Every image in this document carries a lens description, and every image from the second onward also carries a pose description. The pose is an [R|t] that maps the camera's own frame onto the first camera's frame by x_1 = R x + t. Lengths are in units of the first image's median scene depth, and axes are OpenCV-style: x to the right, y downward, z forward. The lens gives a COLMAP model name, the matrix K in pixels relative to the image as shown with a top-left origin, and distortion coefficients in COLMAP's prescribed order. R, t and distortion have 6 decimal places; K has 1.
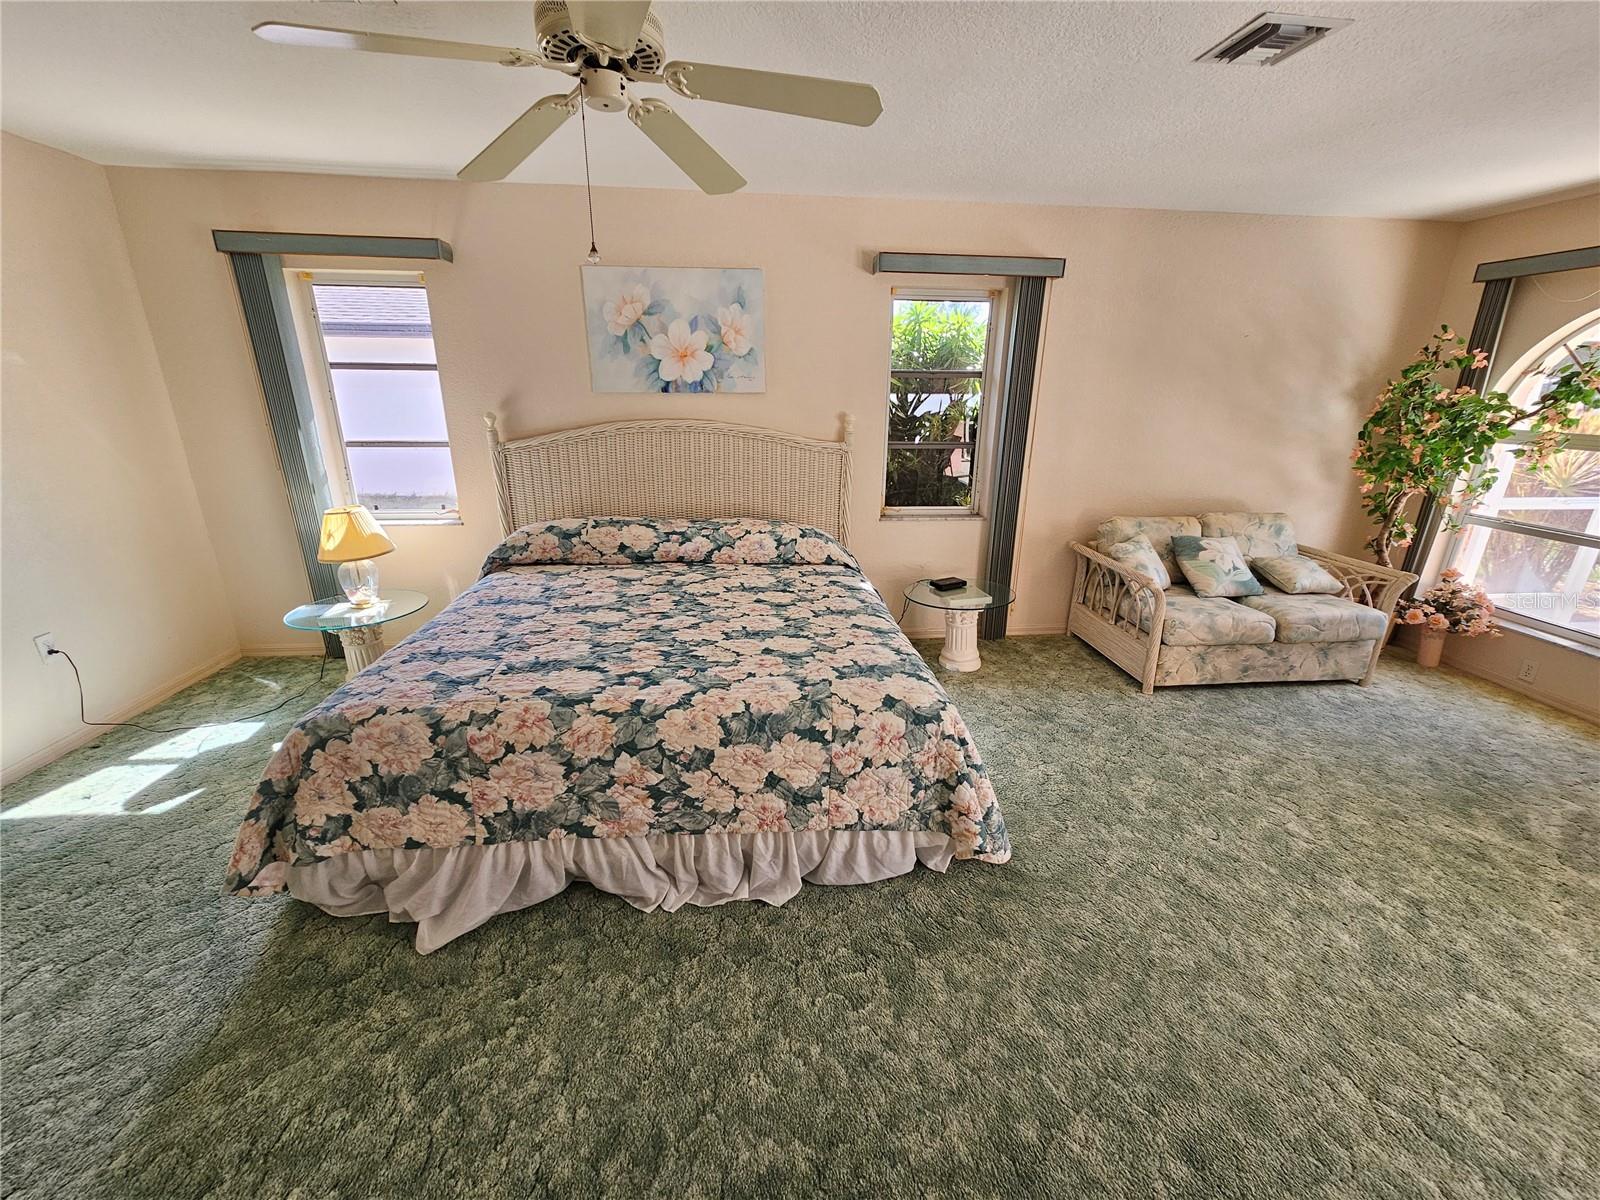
lens RADIAL K [[651.4, 0, 798.9], [0, 651.4, 603.4], [0, 0, 1]] dist [-0.001137, 0.001743]
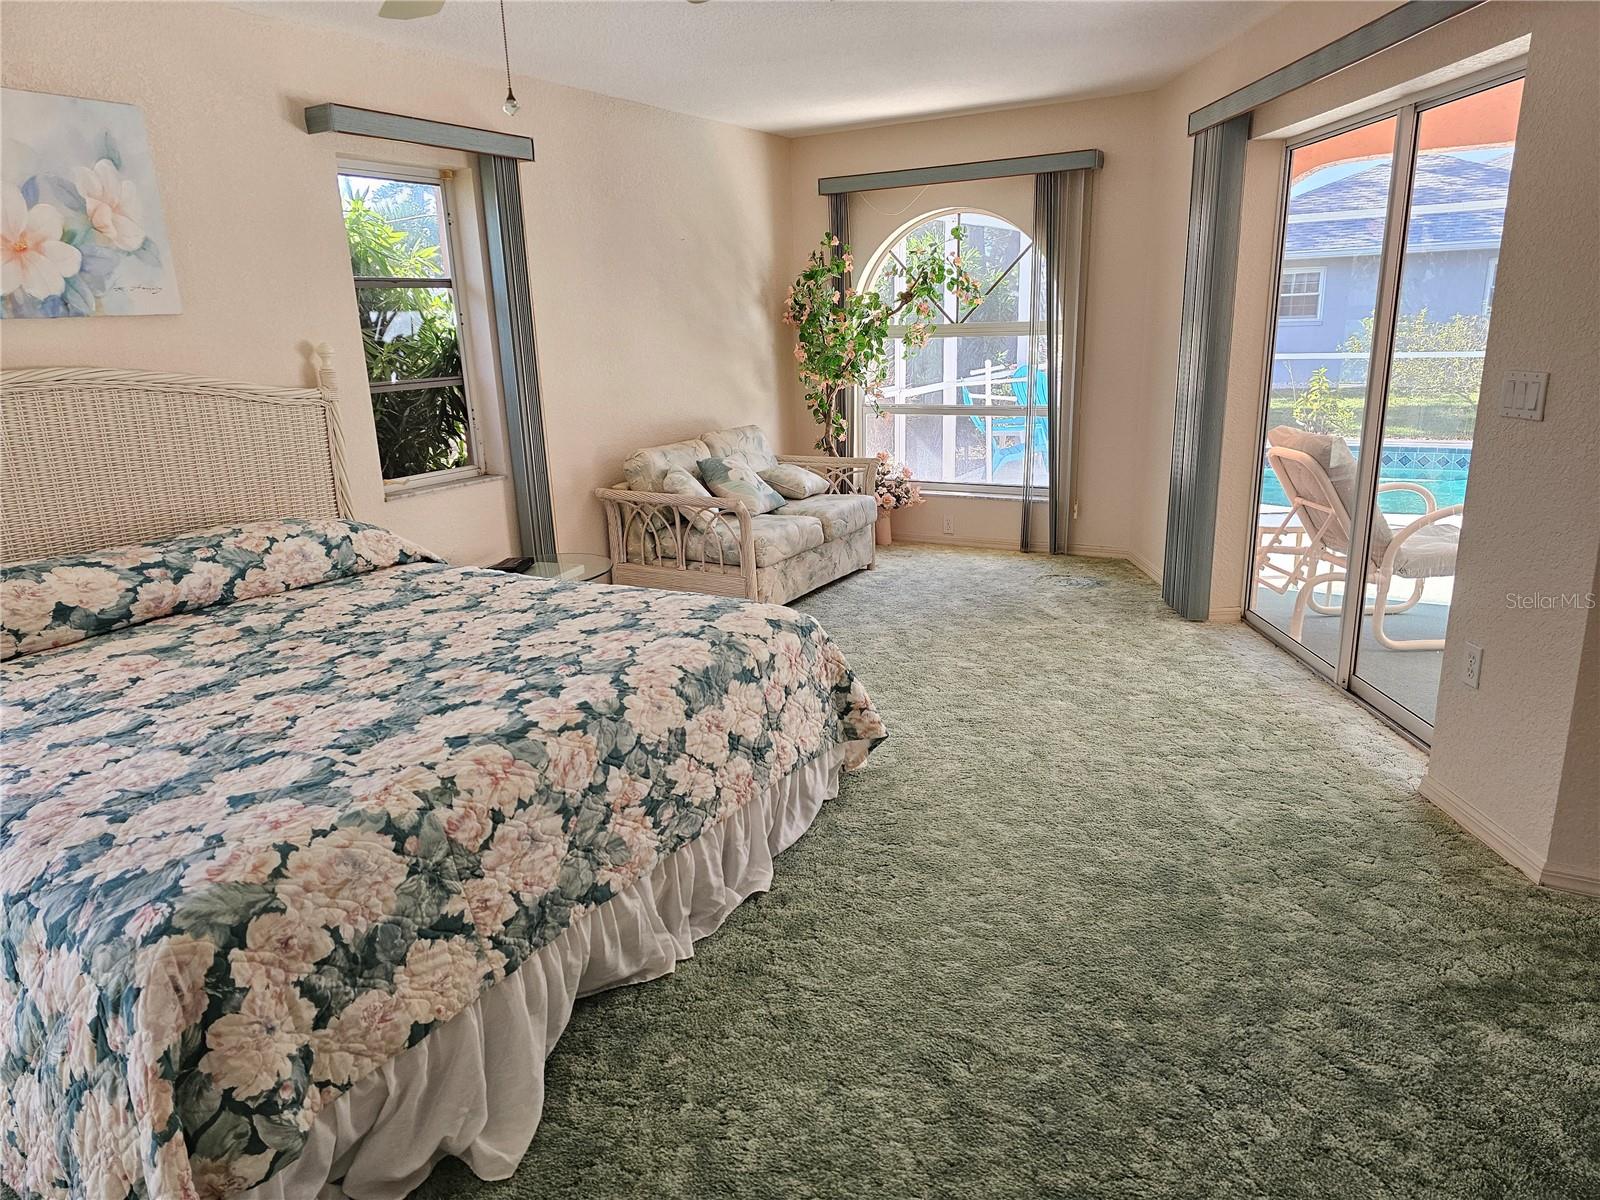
lens RADIAL K [[1065.7, 0, 790.7], [0, 1065.7, 597.3], [0, 0, 1]] dist [0.050111, -0.035659]
pose [[0.587915, -0.237057, 0.773408, -0.649173], [0.294181, 0.953287, 0.068566, 0.014900], [-0.753534, 0.187211, 0.630189, 0.032267]]
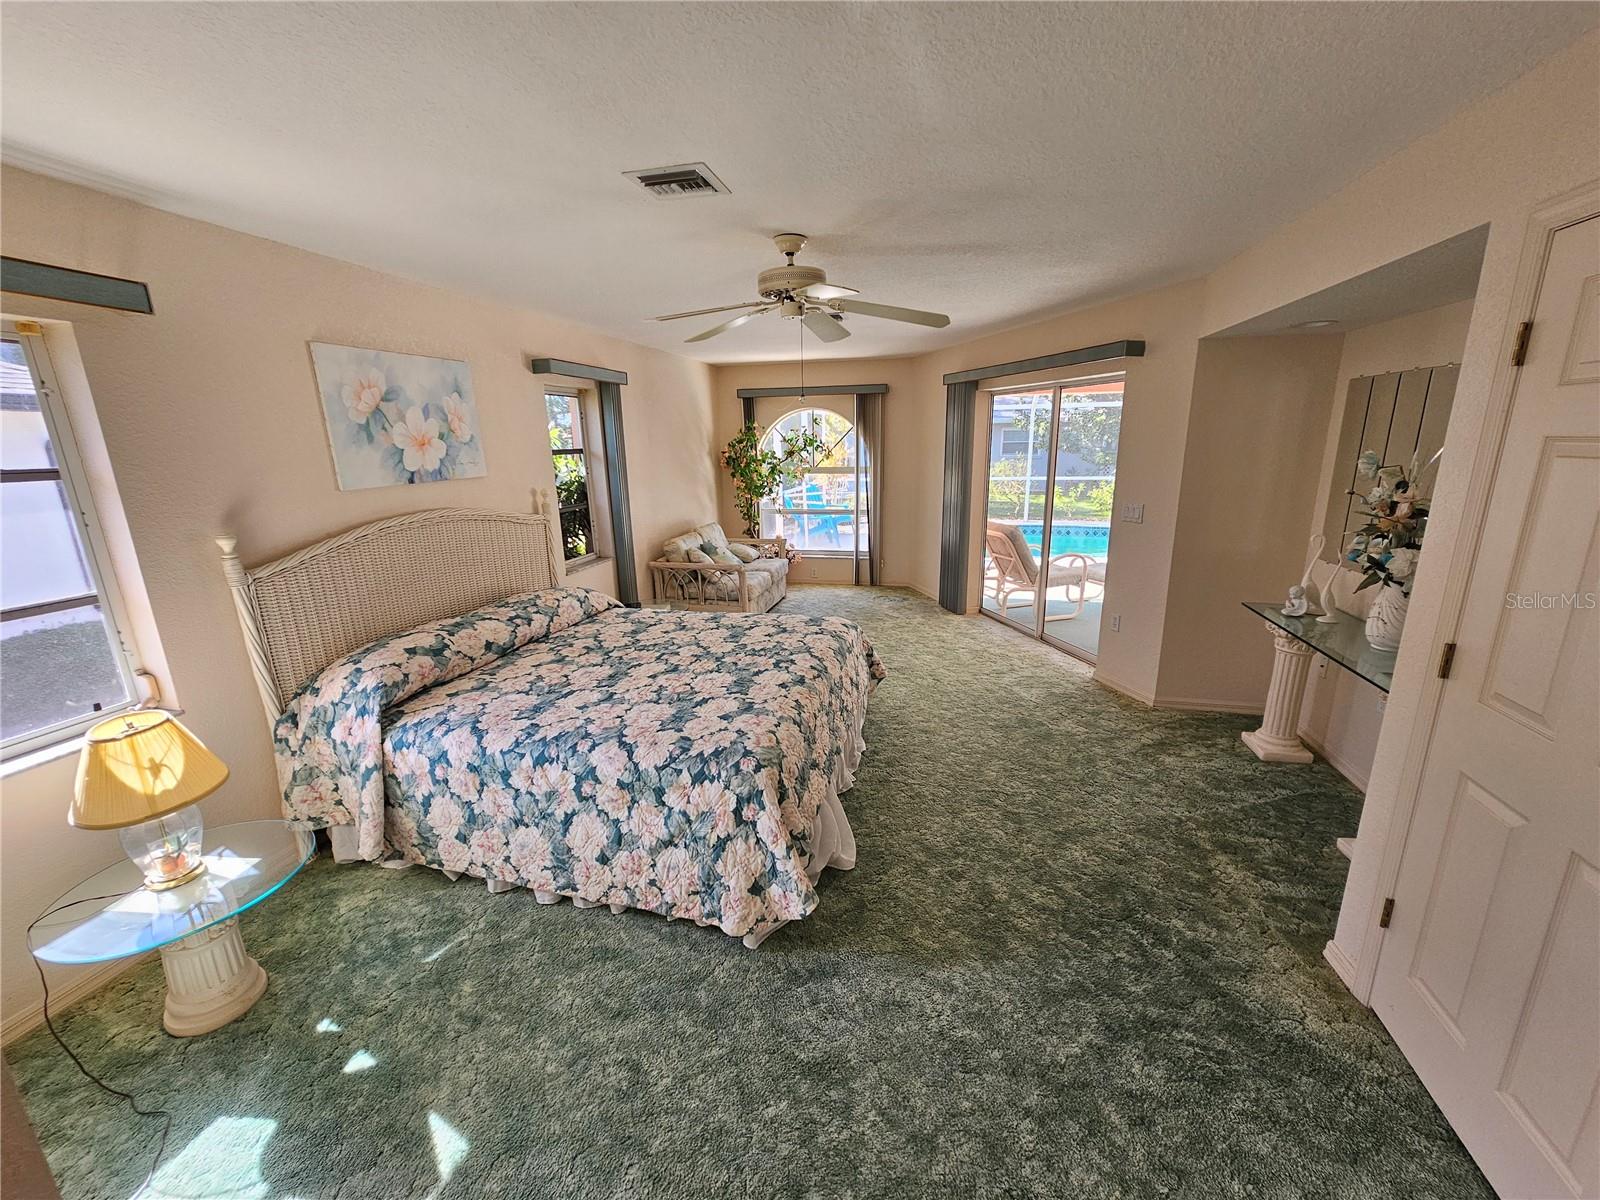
lens RADIAL K [[651.4, 0, 804.9], [0, 651.4, 597.8], [0, 0, 1]] dist [-0.001137, 0.001743]
pose [[0.321260, -0.242353, 0.915455, -1.062255], [0.322200, 0.936998, 0.134987, -0.142620], [-0.890494, 0.251594, 0.379106, 0.245675]]
